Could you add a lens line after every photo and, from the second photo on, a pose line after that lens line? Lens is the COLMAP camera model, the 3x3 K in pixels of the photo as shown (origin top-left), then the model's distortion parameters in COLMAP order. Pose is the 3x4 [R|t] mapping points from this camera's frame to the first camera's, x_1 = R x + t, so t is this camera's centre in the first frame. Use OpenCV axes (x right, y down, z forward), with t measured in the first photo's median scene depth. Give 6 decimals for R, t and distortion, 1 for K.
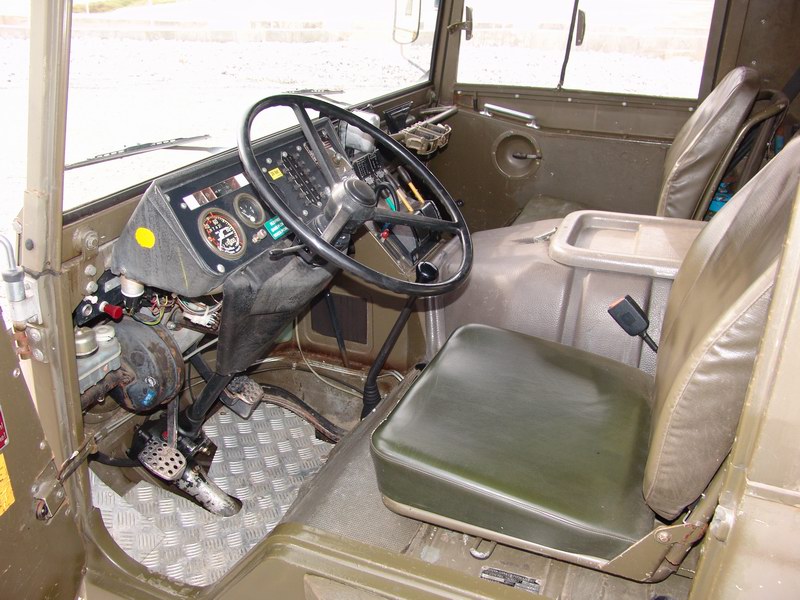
lens RADIAL K [[658.2, 0, 388.4], [0, 658.2, 296.6], [0, 0, 1]] dist [-0.174825, 0.156003]
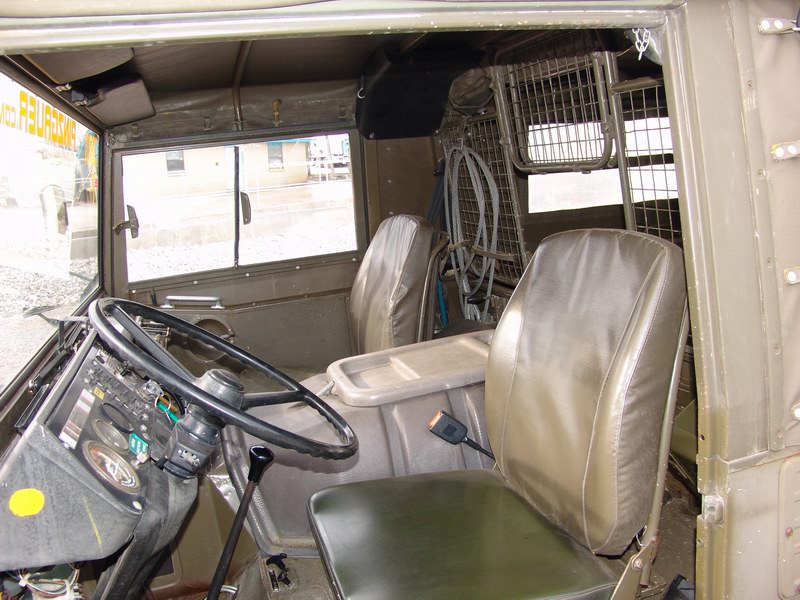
lens RADIAL K [[658.2, 0, 388.4], [0, 658.2, 296.6], [0, 0, 1]] dist [-0.174825, 0.156003]
pose [[0.769000, -0.192243, 0.609657, -0.212099], [0.358354, 0.919406, -0.162099, -0.020123], [-0.529359, 0.343127, 0.775914, 0.066969]]
